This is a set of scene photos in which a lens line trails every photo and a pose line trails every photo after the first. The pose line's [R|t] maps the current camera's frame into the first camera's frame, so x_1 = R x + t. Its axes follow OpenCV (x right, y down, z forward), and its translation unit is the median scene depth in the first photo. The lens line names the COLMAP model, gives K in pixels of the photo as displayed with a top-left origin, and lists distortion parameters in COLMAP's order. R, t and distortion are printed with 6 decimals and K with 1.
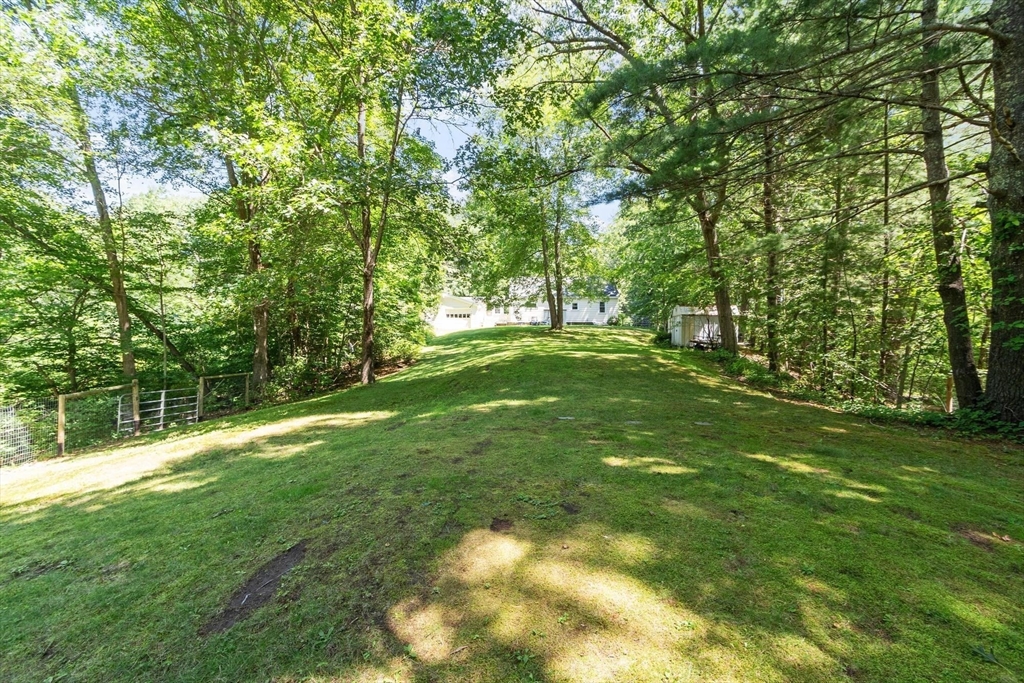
lens RADIAL K [[433.2, 0, 511.1], [0, 433.2, 343.0], [0, 0, 1]] dist [0.002628, 0.000156]
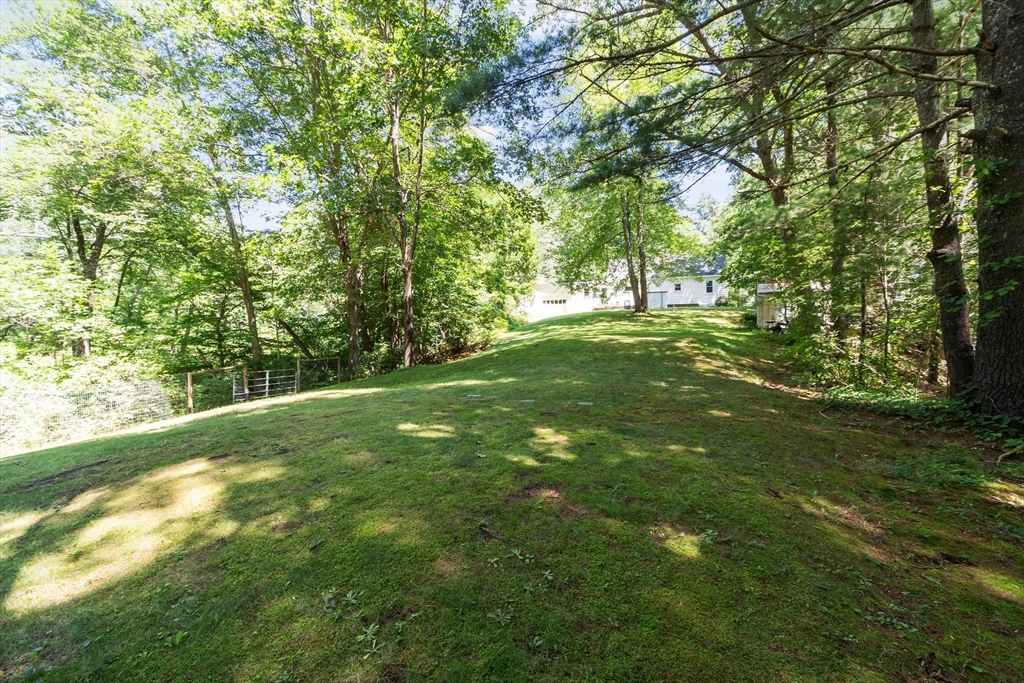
lens RADIAL K [[433.2, 0, 507.7], [0, 433.2, 339.0], [0, 0, 1]] dist [0.002628, 0.000156]
pose [[0.959928, -0.011332, -0.280018, 0.106173], [0.017982, 0.999614, 0.021193, 0.001296], [0.279670, -0.025379, 0.959761, -0.009170]]
